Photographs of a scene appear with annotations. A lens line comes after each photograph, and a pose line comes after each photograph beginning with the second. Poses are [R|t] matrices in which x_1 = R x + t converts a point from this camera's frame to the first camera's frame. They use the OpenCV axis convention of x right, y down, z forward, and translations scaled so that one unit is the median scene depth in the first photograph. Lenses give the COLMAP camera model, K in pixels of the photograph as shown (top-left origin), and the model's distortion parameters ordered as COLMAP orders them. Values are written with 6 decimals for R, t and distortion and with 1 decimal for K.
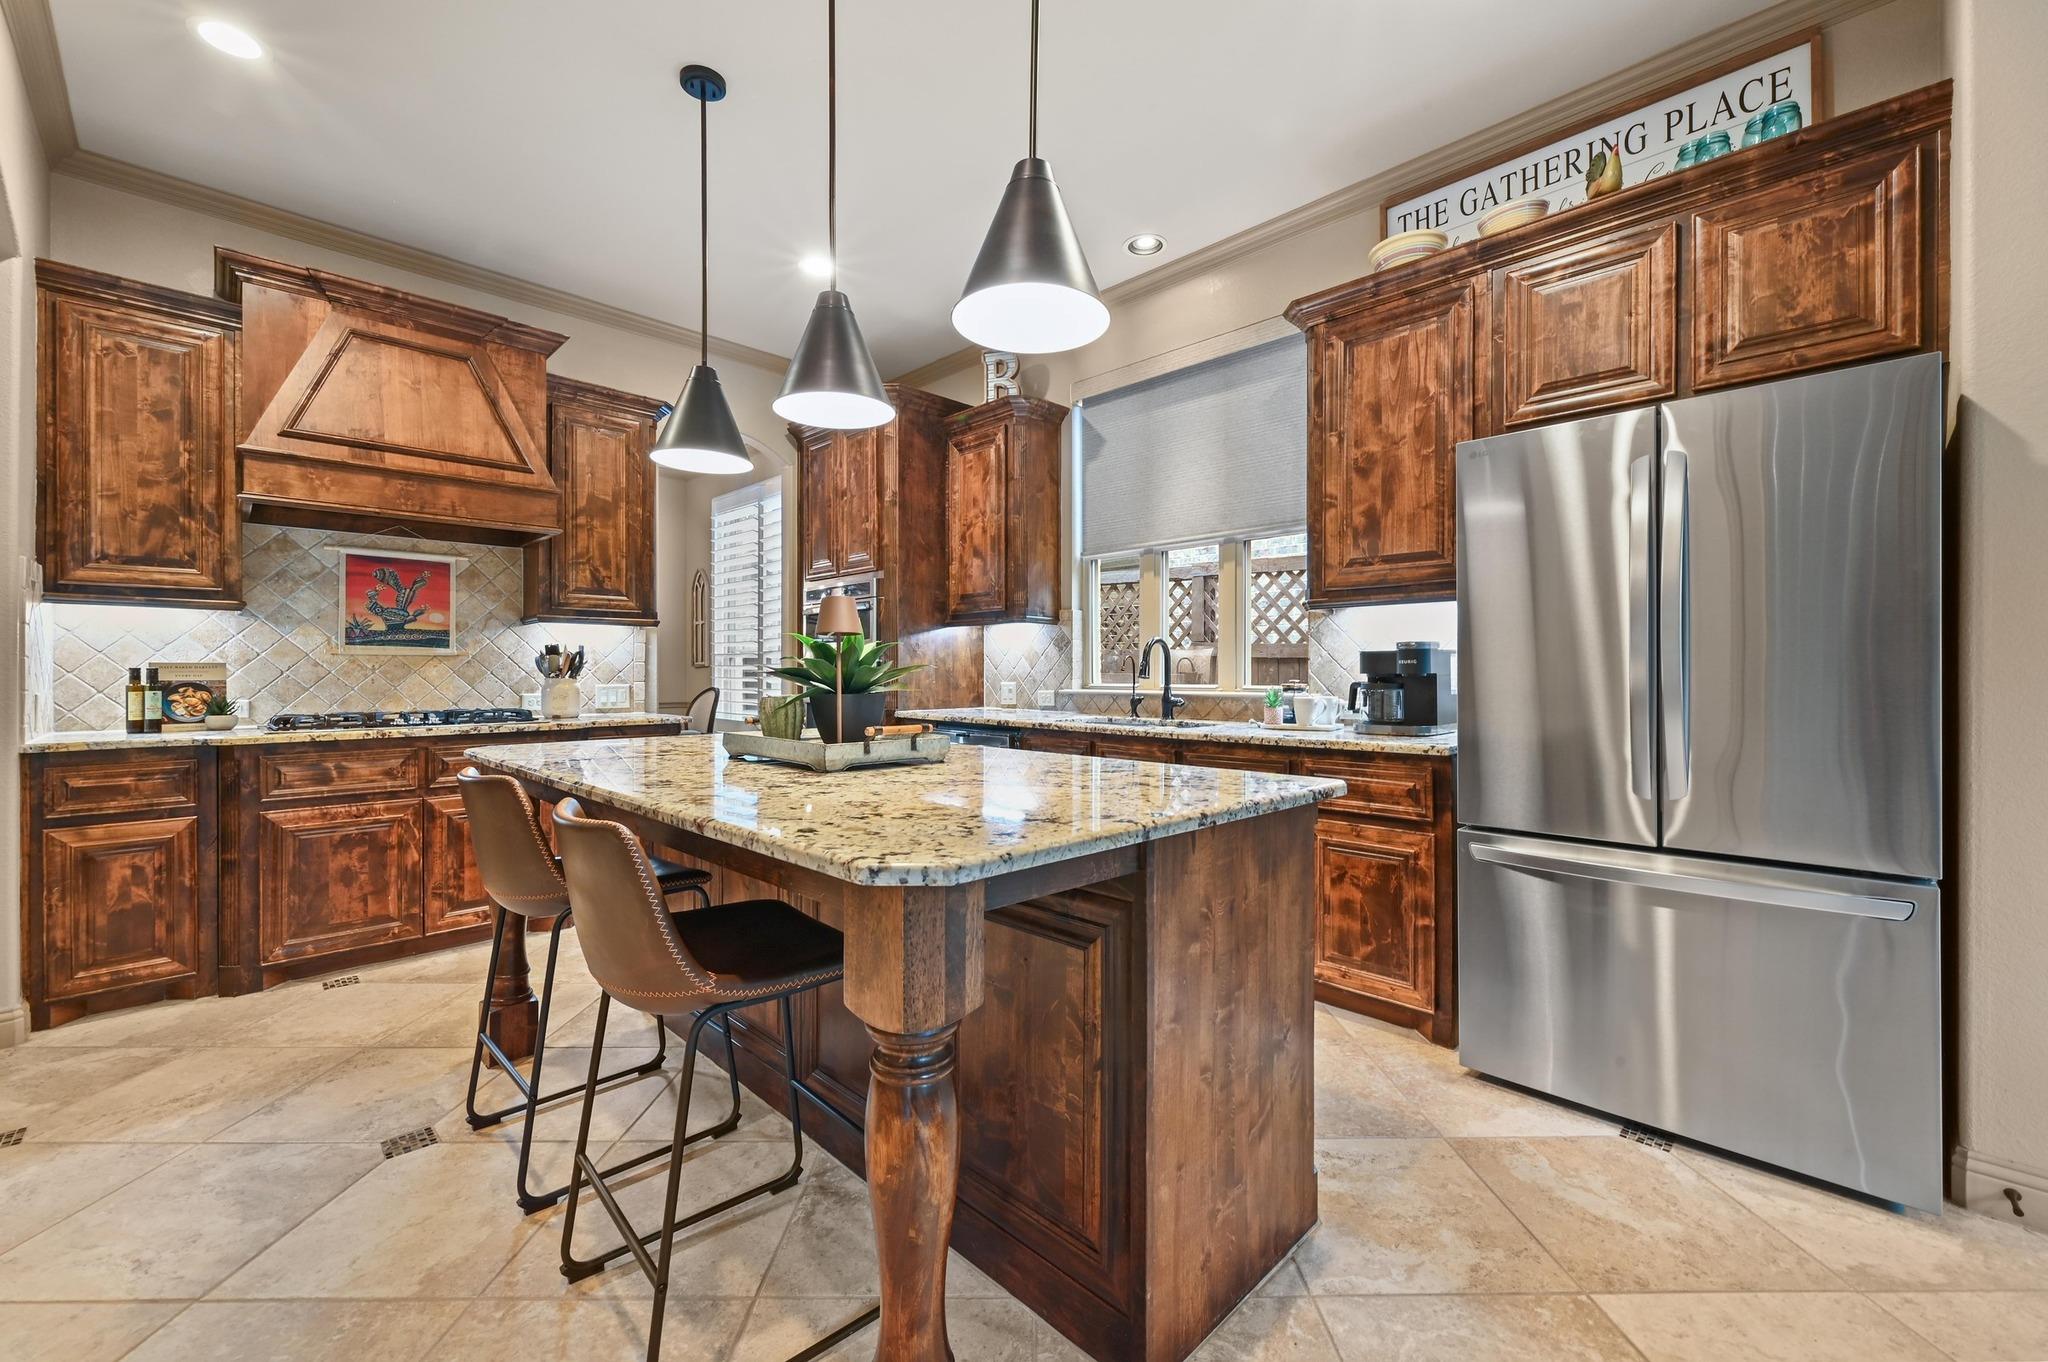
lens RADIAL K [[818.5, 0, 1032.8], [0, 818.5, 668.7], [0, 0, 1]] dist [-0.001711, 0.001096]
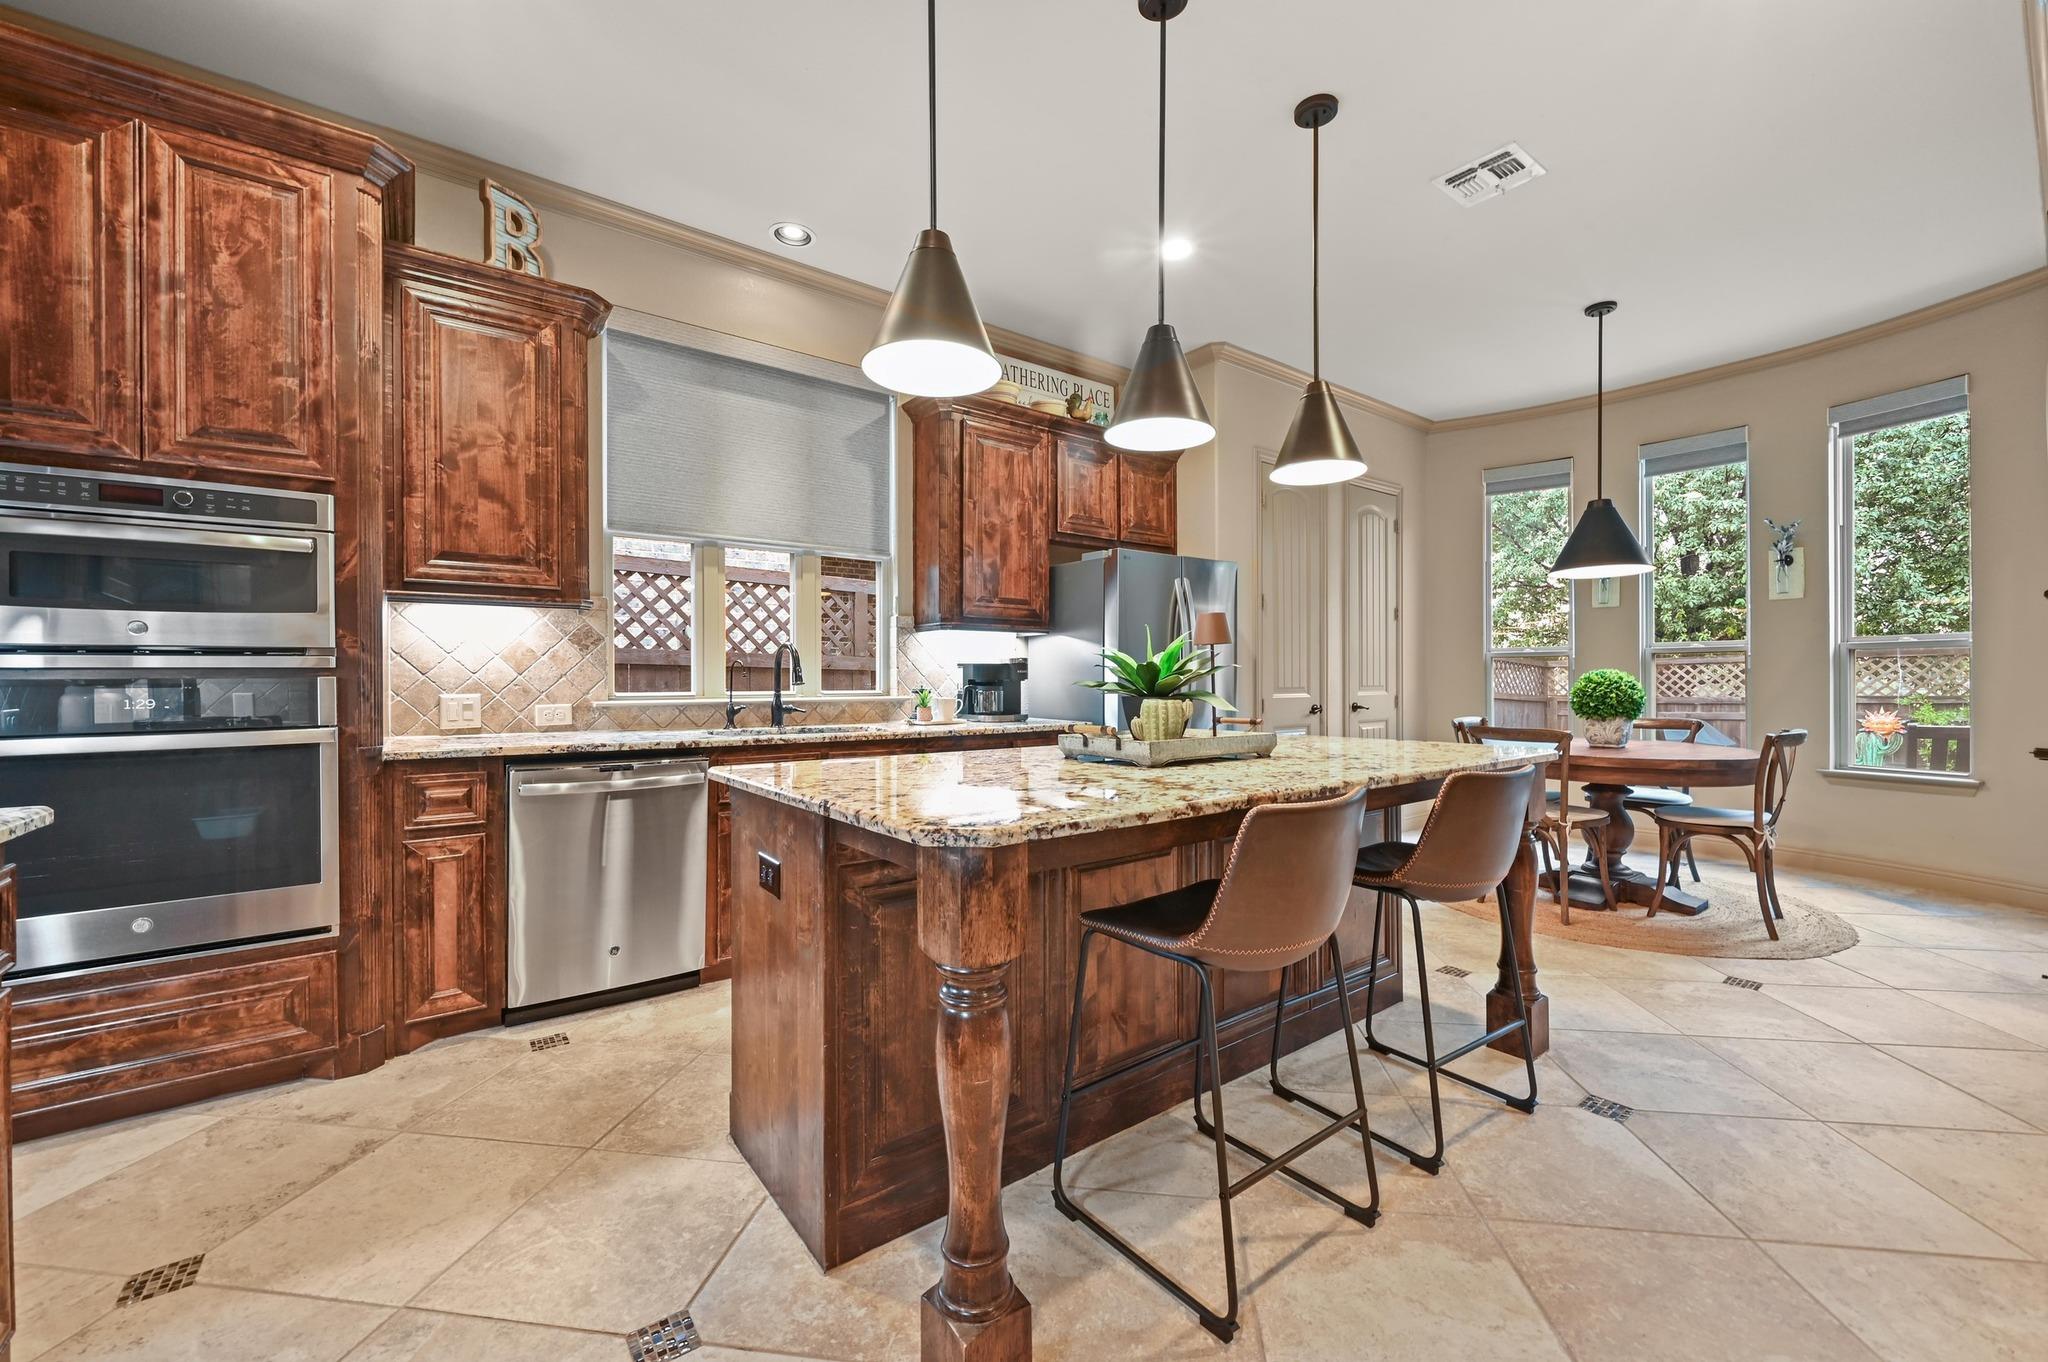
lens RADIAL K [[818.5, 0, 1016.5], [0, 818.5, 679.0], [0, 0, 1]] dist [-0.001711, 0.001096]
pose [[0.144089, 0.004884, 0.989553, -0.758051], [-0.000825, 0.999988, -0.004816, 0.008932], [-0.989564, -0.000123, 0.144092, 0.587464]]
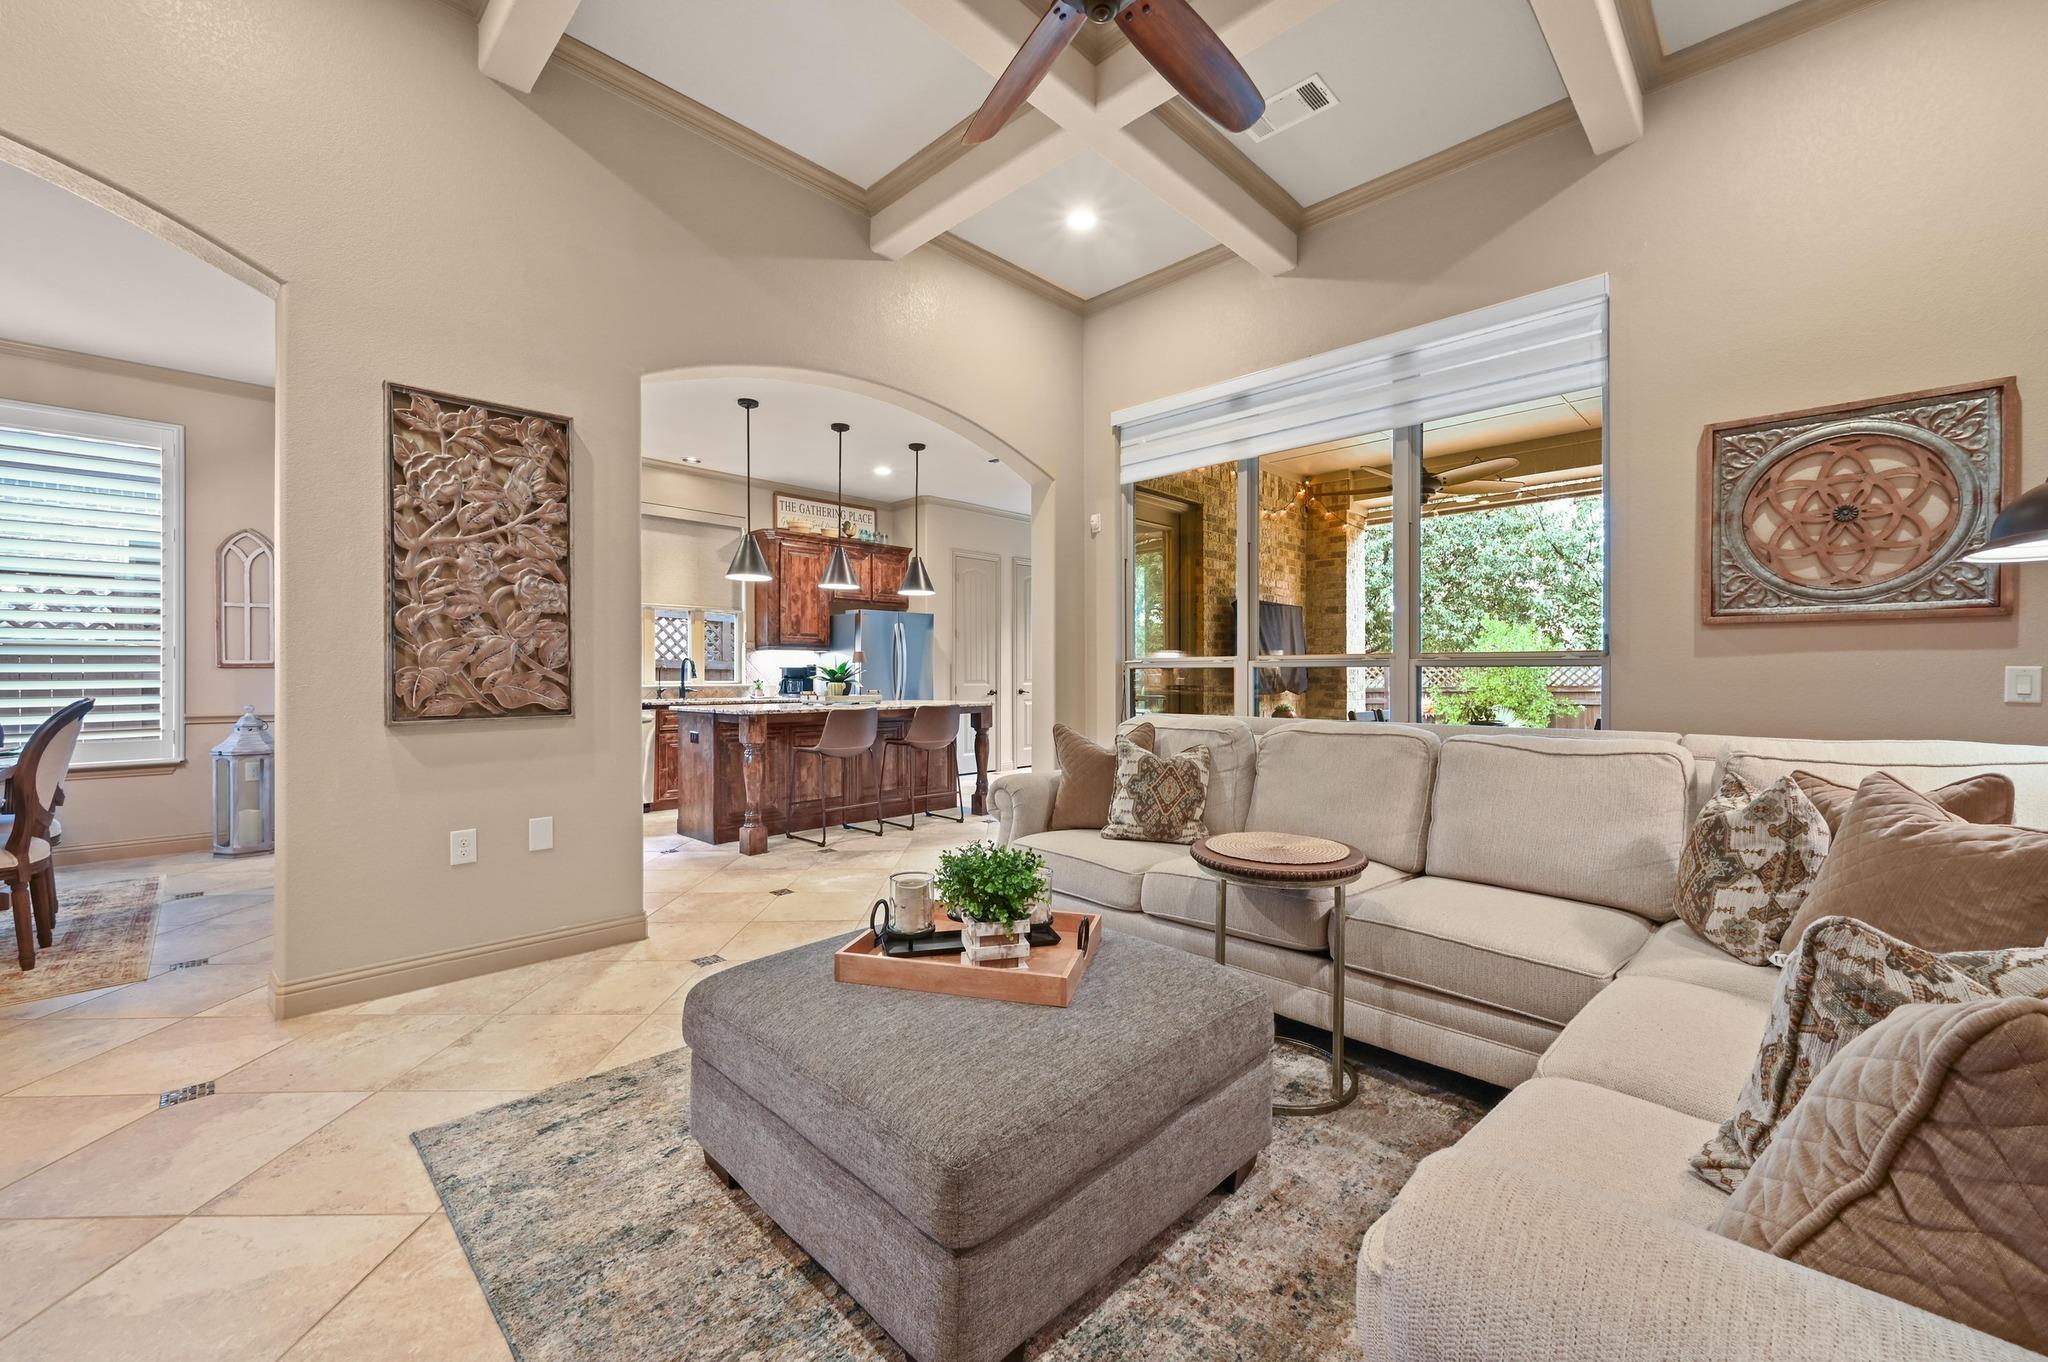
lens RADIAL K [[818.5, 0, 1005.1], [0, 818.5, 676.4], [0, 0, 1]] dist [-0.001711, 0.001096]
pose [[0.007404, 0.002765, 0.999969, -1.809346], [-0.003013, 0.999992, -0.002743, 0.010243], [-0.999968, -0.002993, 0.007413, 0.215401]]
